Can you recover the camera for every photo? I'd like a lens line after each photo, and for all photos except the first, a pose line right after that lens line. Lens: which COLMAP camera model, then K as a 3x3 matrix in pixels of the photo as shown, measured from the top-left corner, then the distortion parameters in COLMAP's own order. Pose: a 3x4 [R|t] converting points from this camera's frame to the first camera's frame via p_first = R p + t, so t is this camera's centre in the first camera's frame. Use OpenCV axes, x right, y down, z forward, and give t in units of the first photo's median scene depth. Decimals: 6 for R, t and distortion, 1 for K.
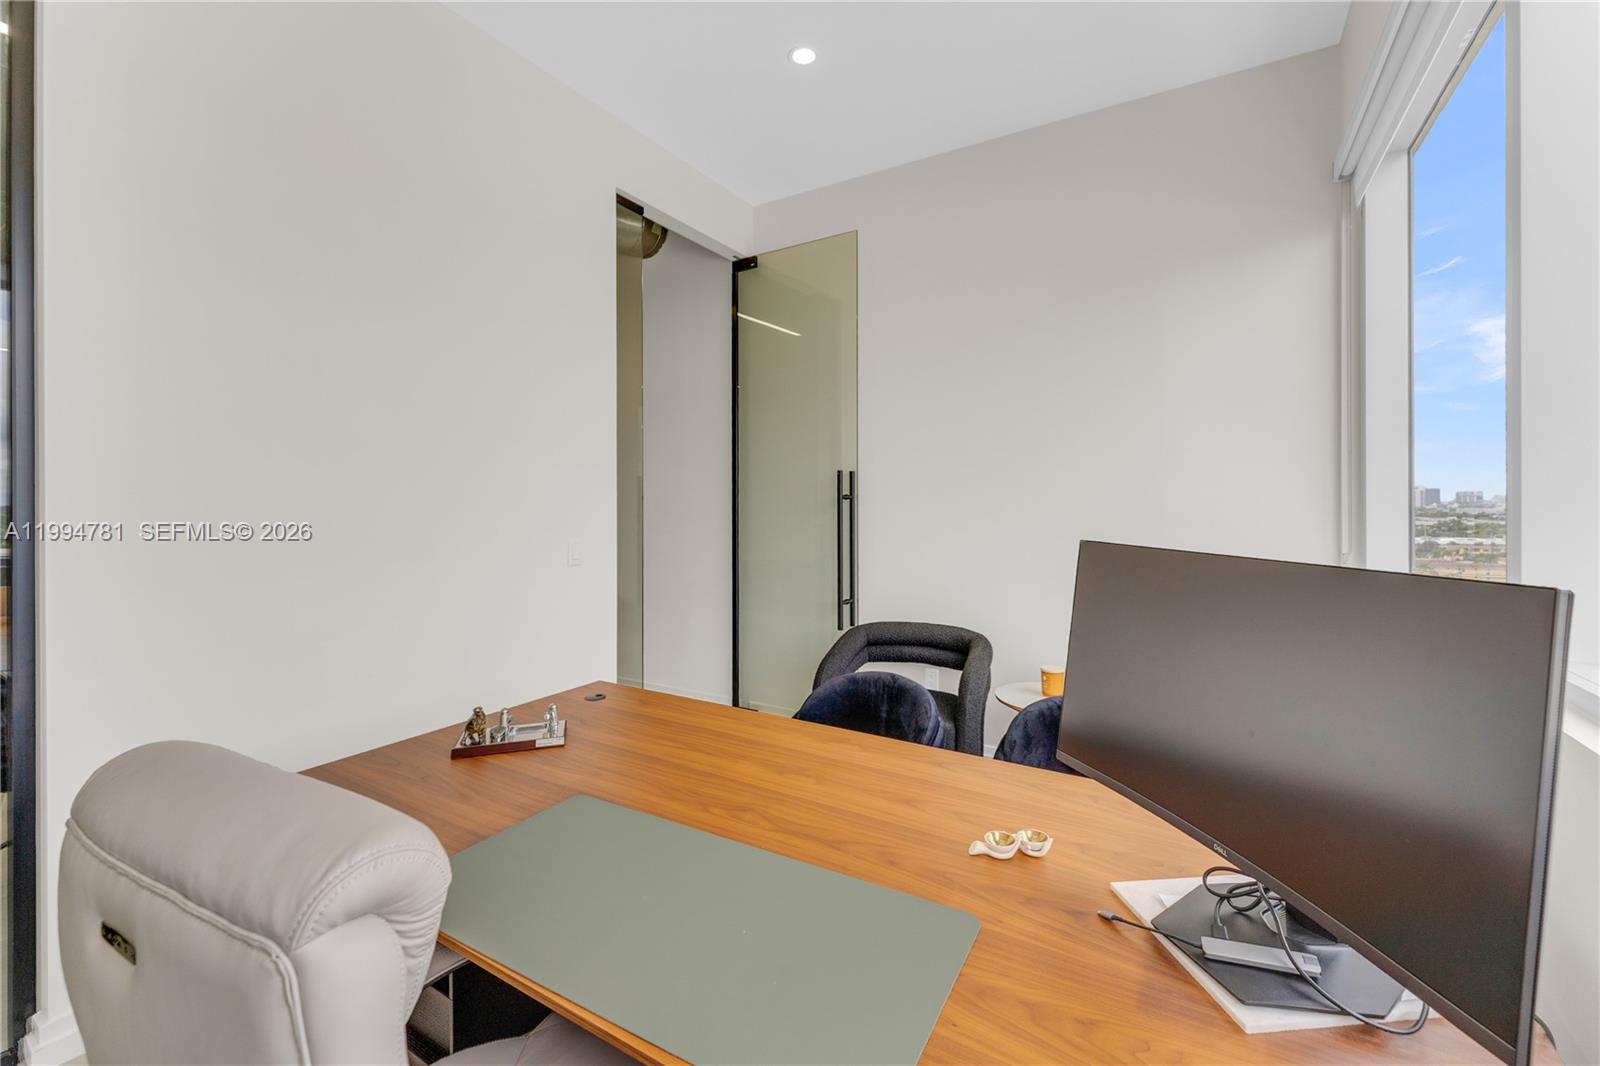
lens RADIAL K [[673.9, 0, 807.0], [0, 673.9, 498.4], [0, 0, 1]] dist [-0.000204, 0.000009]
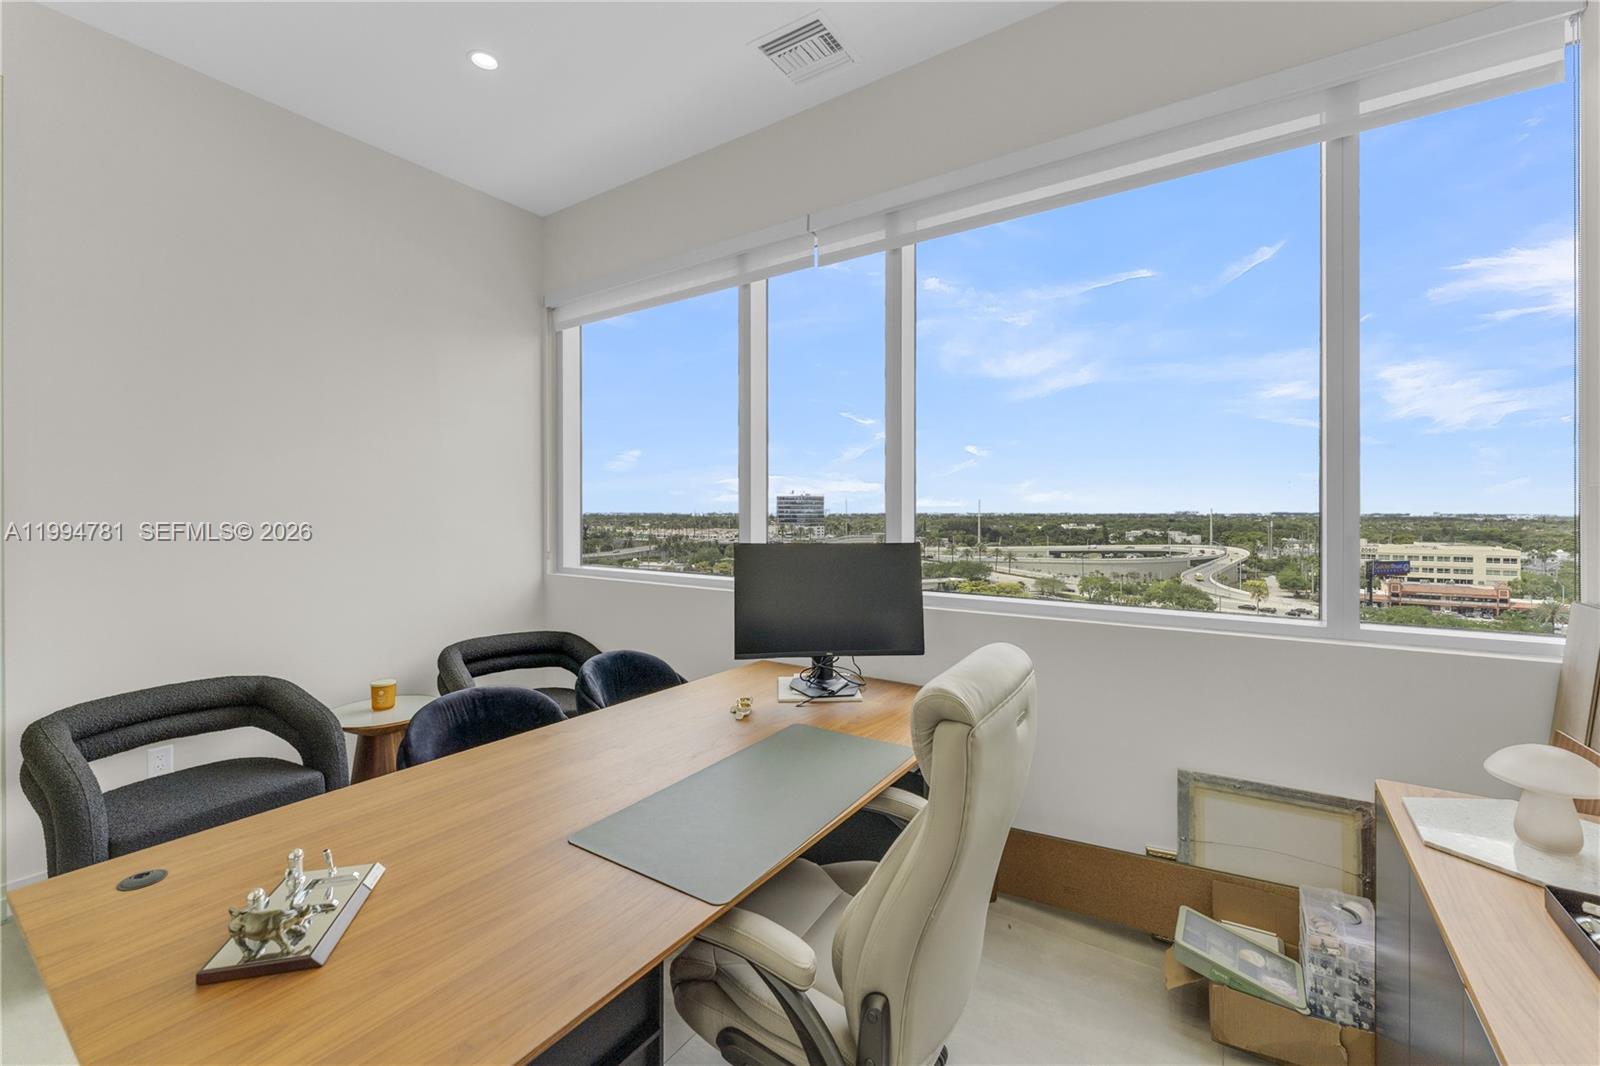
lens RADIAL K [[652.9, 0, 793.0], [0, 652.9, 537.0], [0, 0, 1]] dist [-0.000236, 0.000130]
pose [[0.068584, -0.047281, 0.996524, -1.136631], [0.000461, 0.998878, 0.047360, -0.037274], [-0.997645, -0.002789, 0.068529, 0.560894]]
